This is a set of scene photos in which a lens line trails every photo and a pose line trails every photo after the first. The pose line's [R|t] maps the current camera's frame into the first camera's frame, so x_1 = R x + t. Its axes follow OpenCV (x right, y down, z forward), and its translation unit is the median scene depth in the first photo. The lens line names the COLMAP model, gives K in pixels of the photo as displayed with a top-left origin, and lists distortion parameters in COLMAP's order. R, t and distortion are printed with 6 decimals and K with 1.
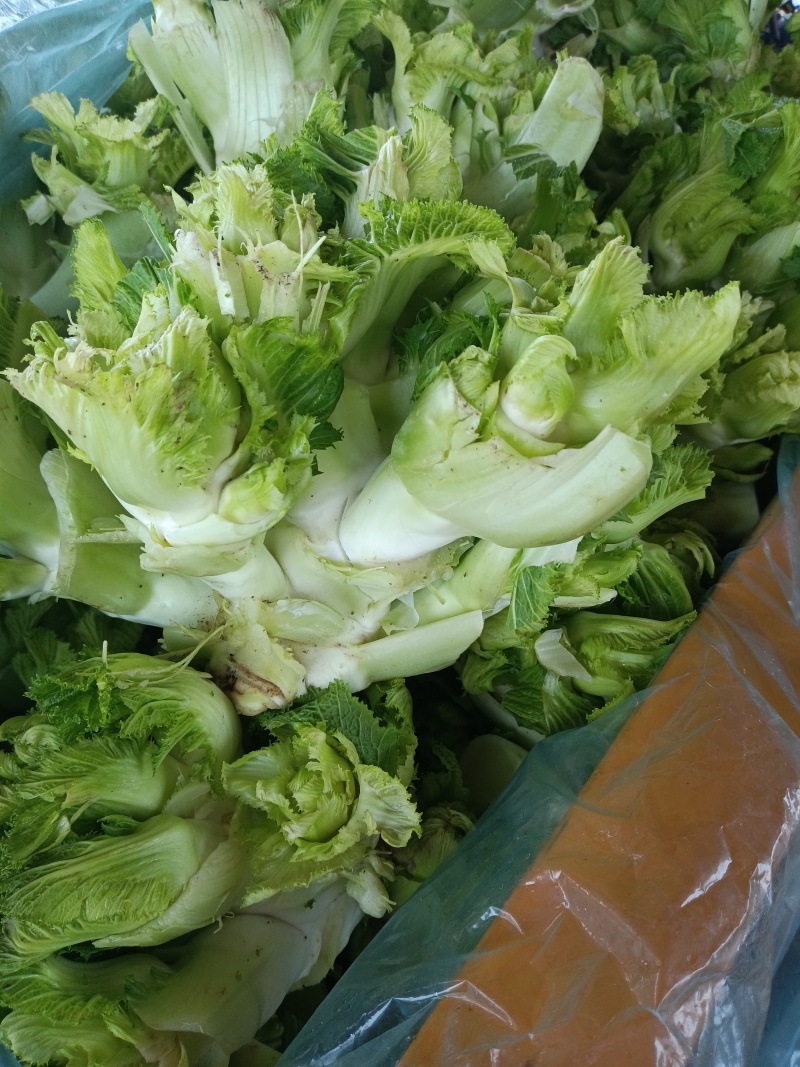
lens RADIAL K [[842.1, 0, 403.7], [0, 842.1, 534.6], [0, 0, 1]] dist [0.049478, -0.100763]
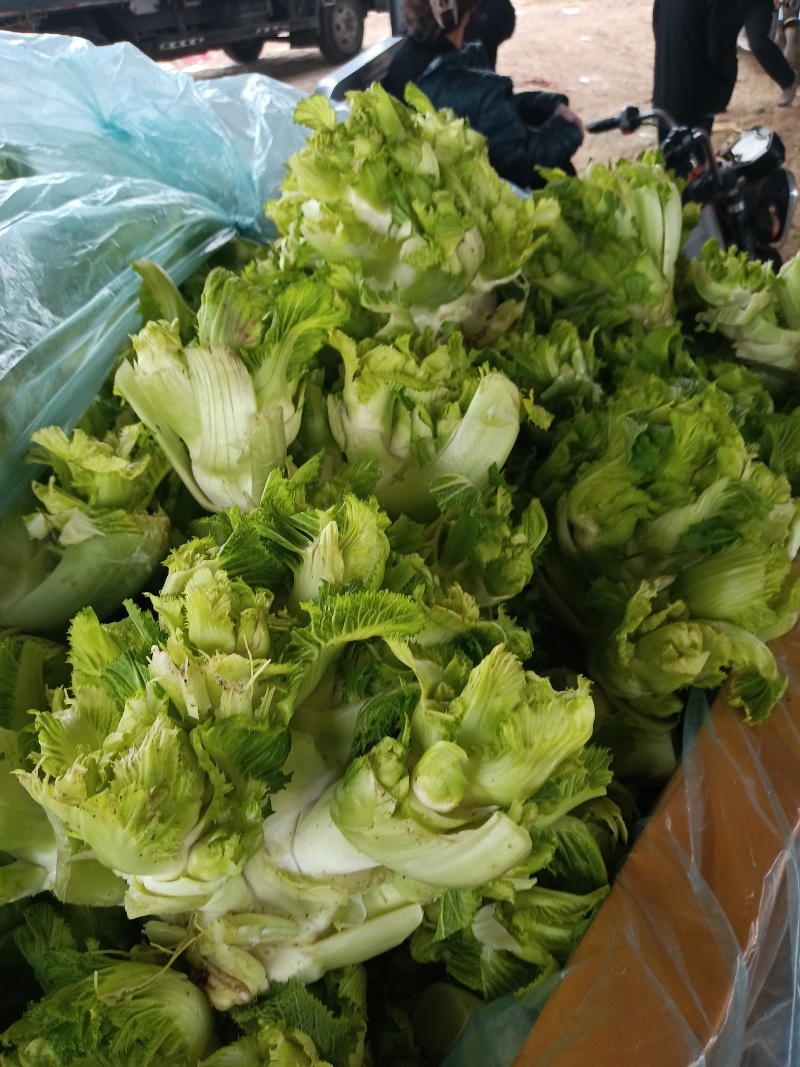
lens RADIAL K [[833.7, 0, 400.6], [0, 833.7, 555.3], [0, 0, 1]] dist [0.114072, -0.318045]
pose [[0.999393, -0.032532, 0.012426, 0.066271], [0.033642, 0.994098, -0.103140, -0.263187], [-0.008997, 0.103496, 0.994589, -0.195470]]
